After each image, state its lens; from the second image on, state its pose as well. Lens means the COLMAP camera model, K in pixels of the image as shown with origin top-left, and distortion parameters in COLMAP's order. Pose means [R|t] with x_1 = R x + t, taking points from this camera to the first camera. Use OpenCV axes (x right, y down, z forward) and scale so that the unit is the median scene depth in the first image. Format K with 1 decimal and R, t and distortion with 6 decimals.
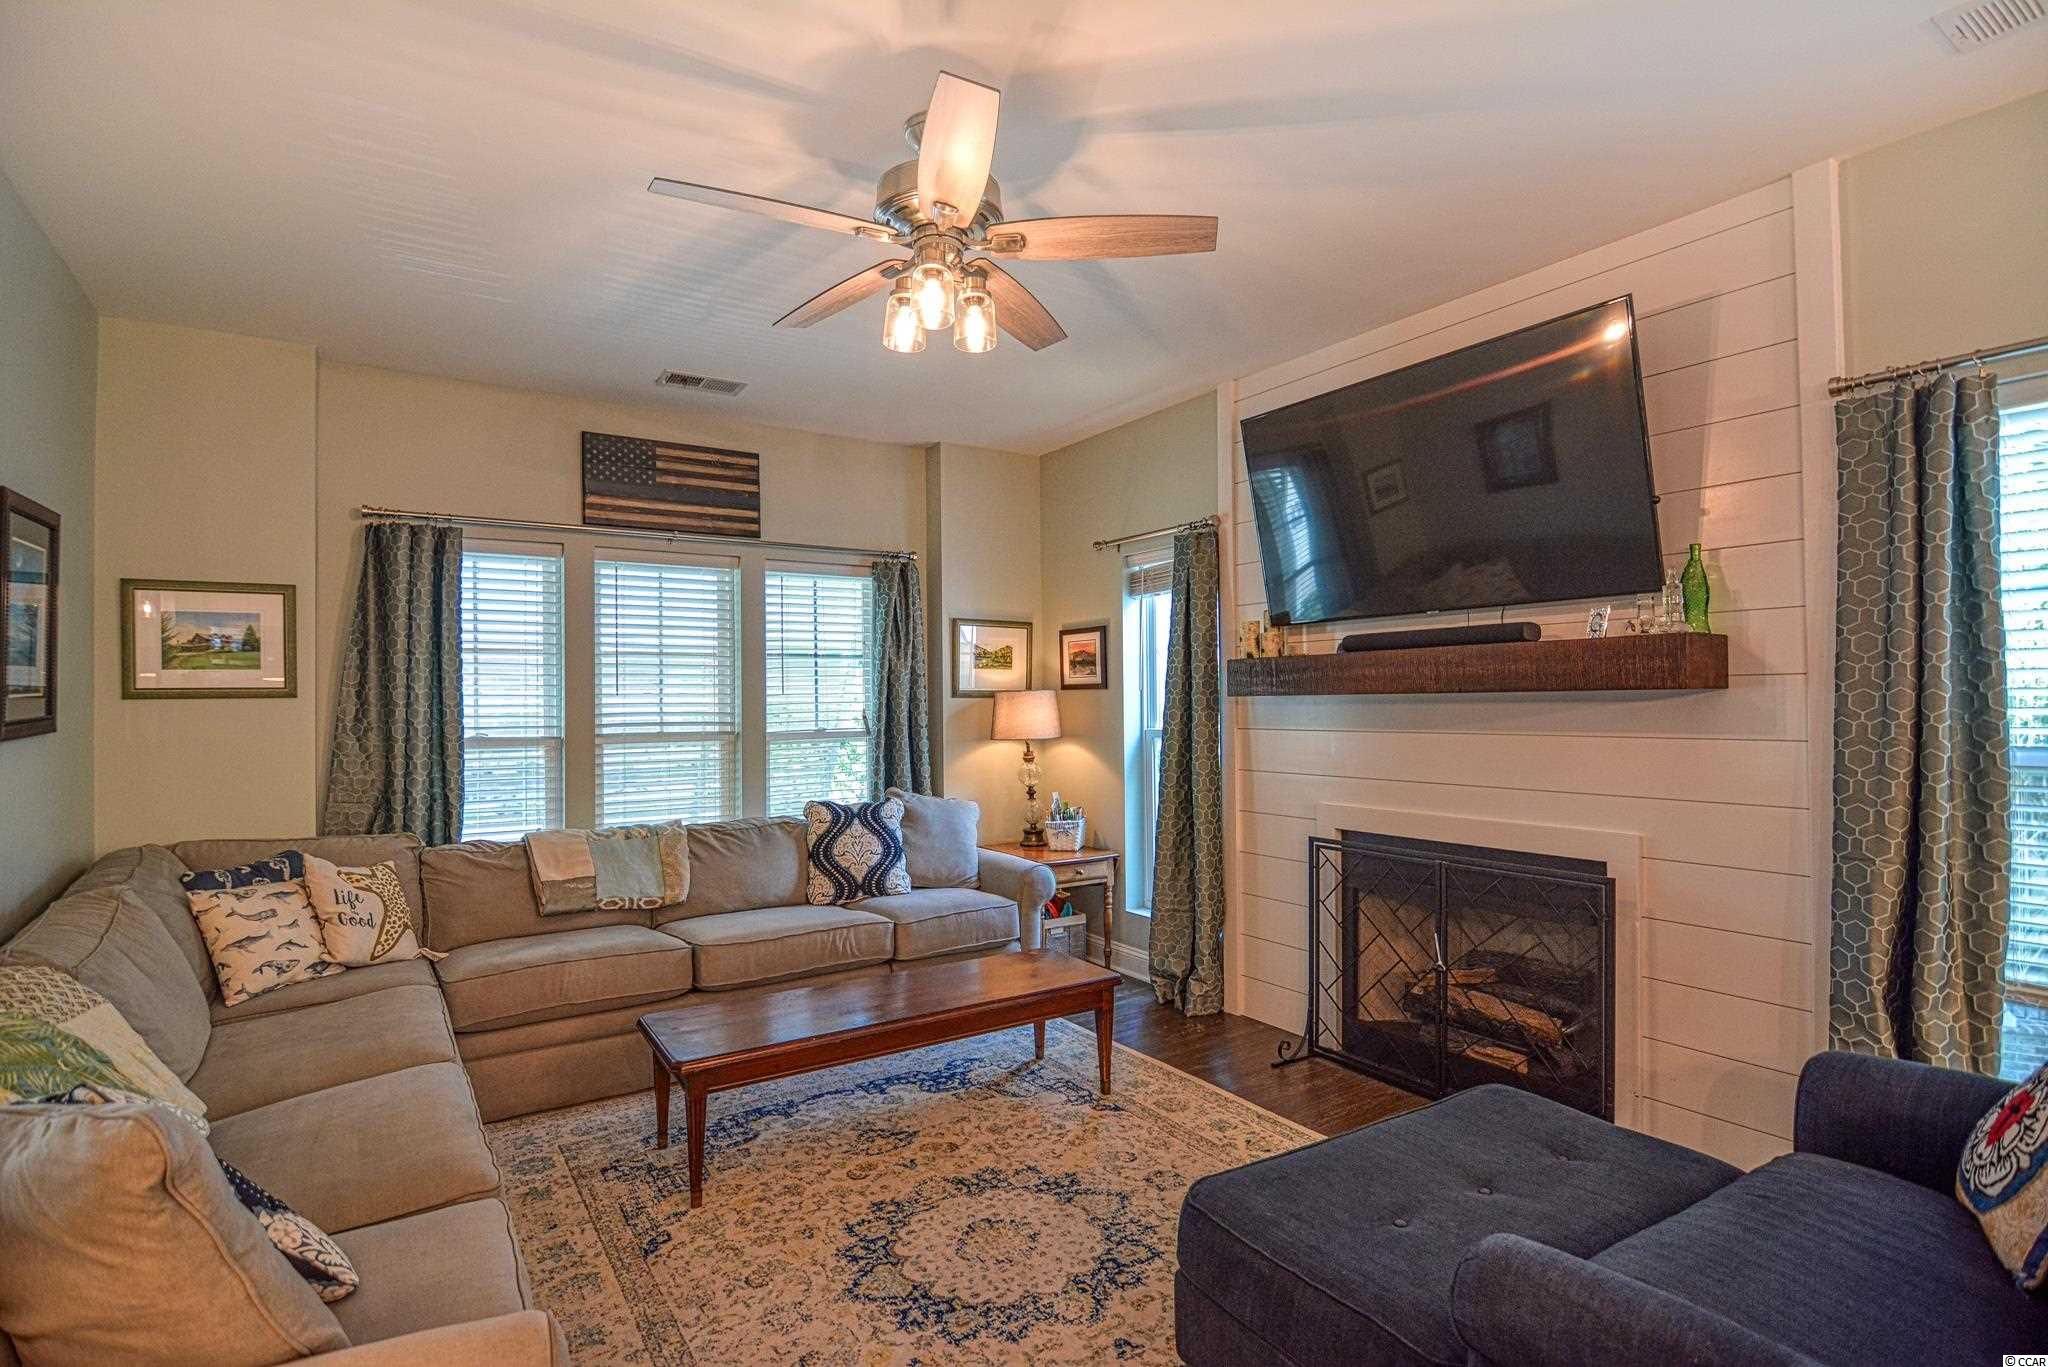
lens RADIAL K [[1064.2, 0, 1028.8], [0, 1064.2, 695.4], [0, 0, 1]] dist [-0.010316, -0.001868]
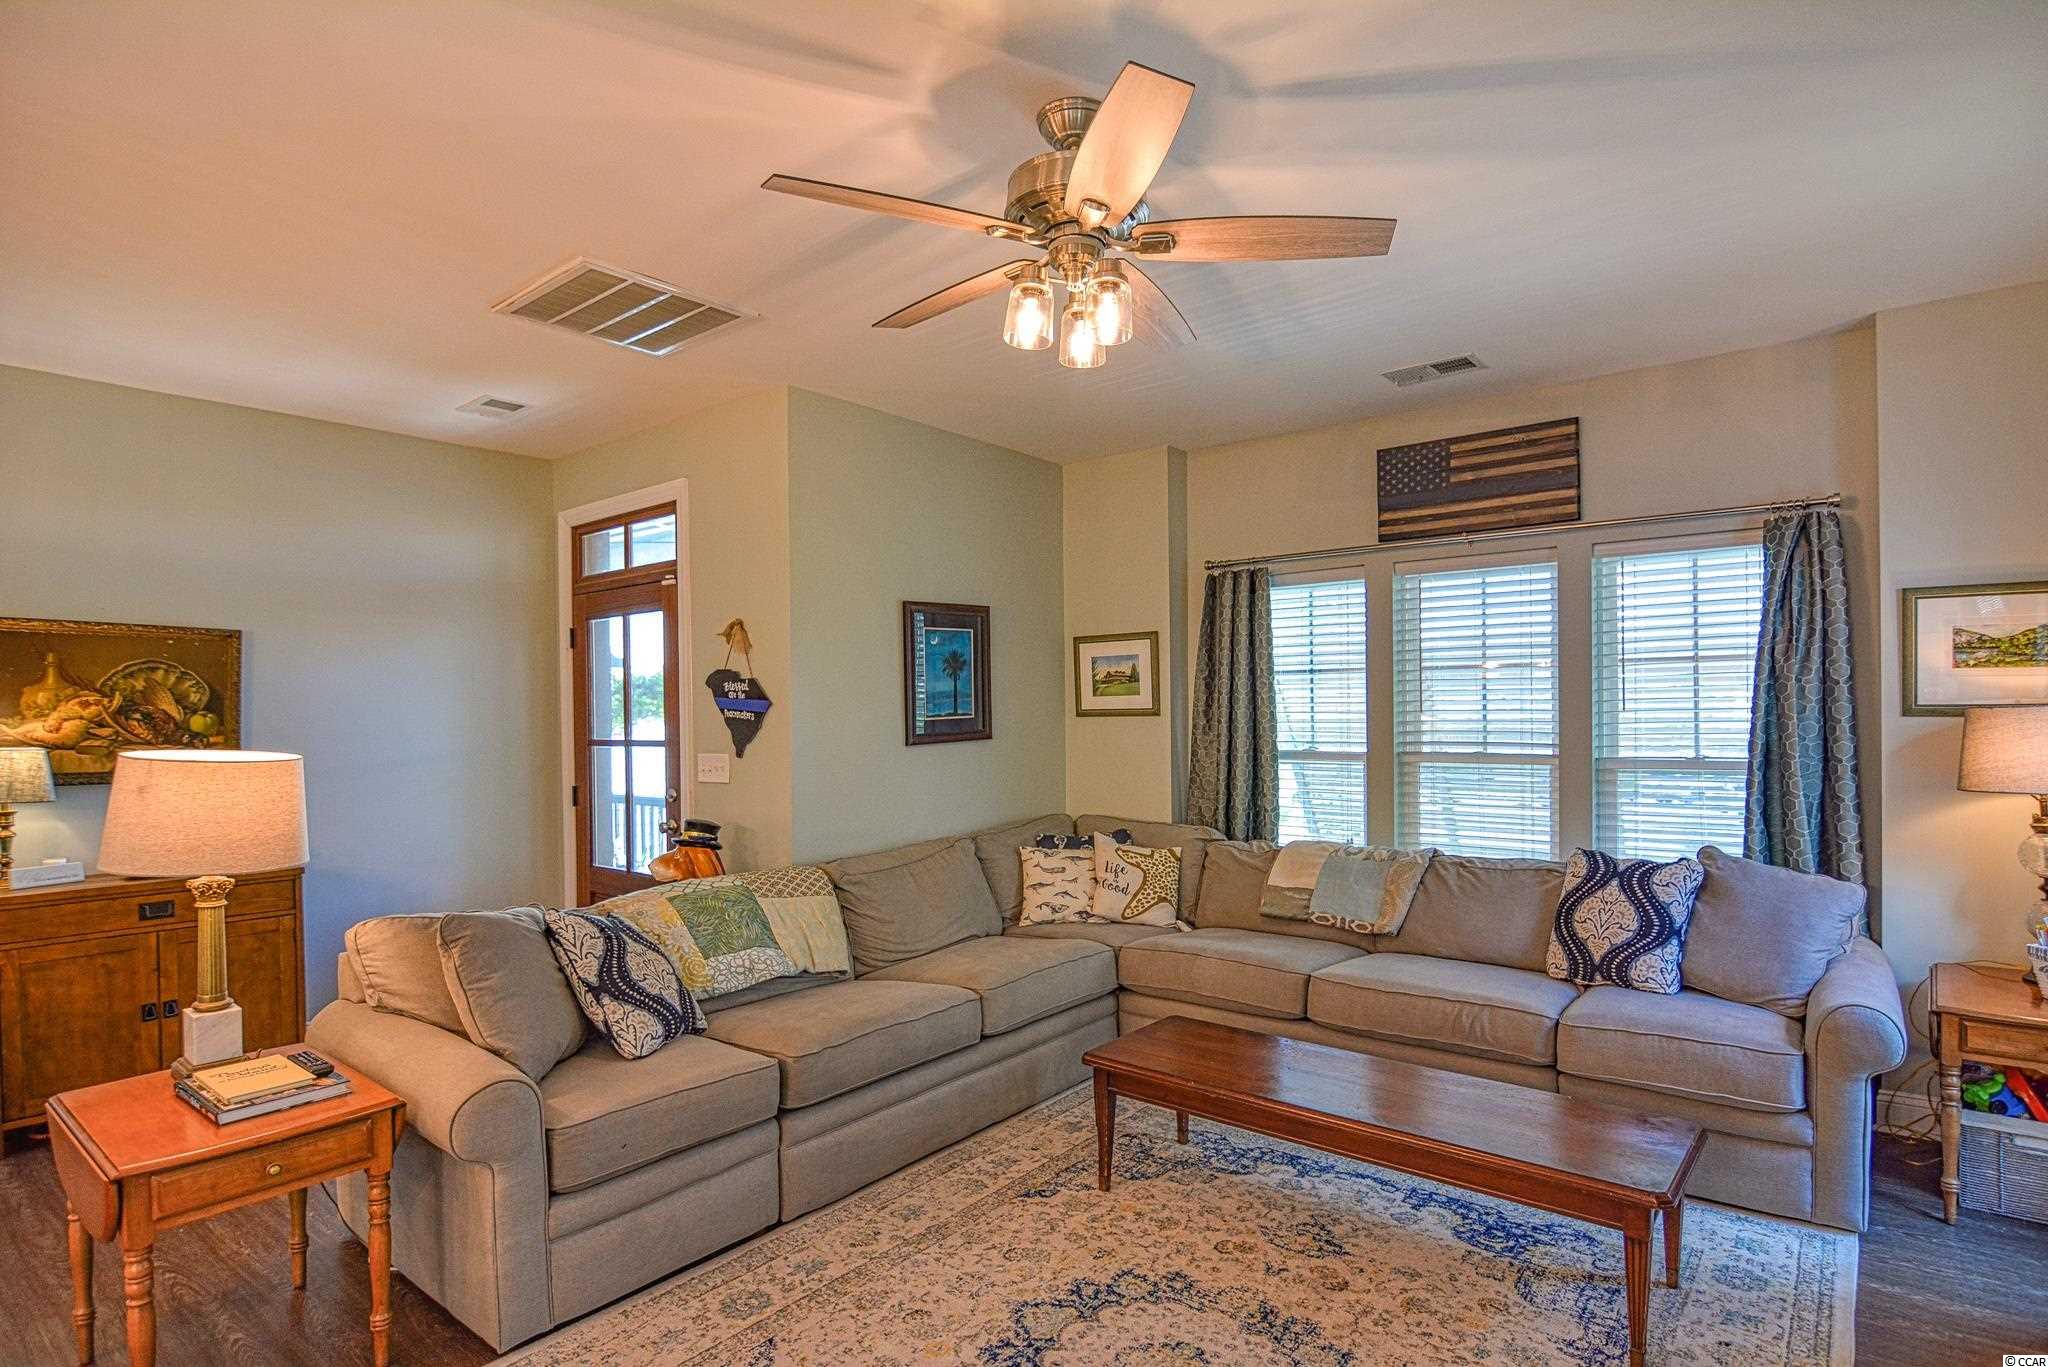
lens RADIAL K [[1055.6, 0, 1018.1], [0, 1055.6, 714.8], [0, 0, 1]] dist [-0.004444, -0.000894]
pose [[0.274083, 0.009573, -0.961659, 0.450855], [0.011982, 0.999839, 0.013368, -0.016053], [0.961632, -0.015187, 0.273924, 0.397969]]
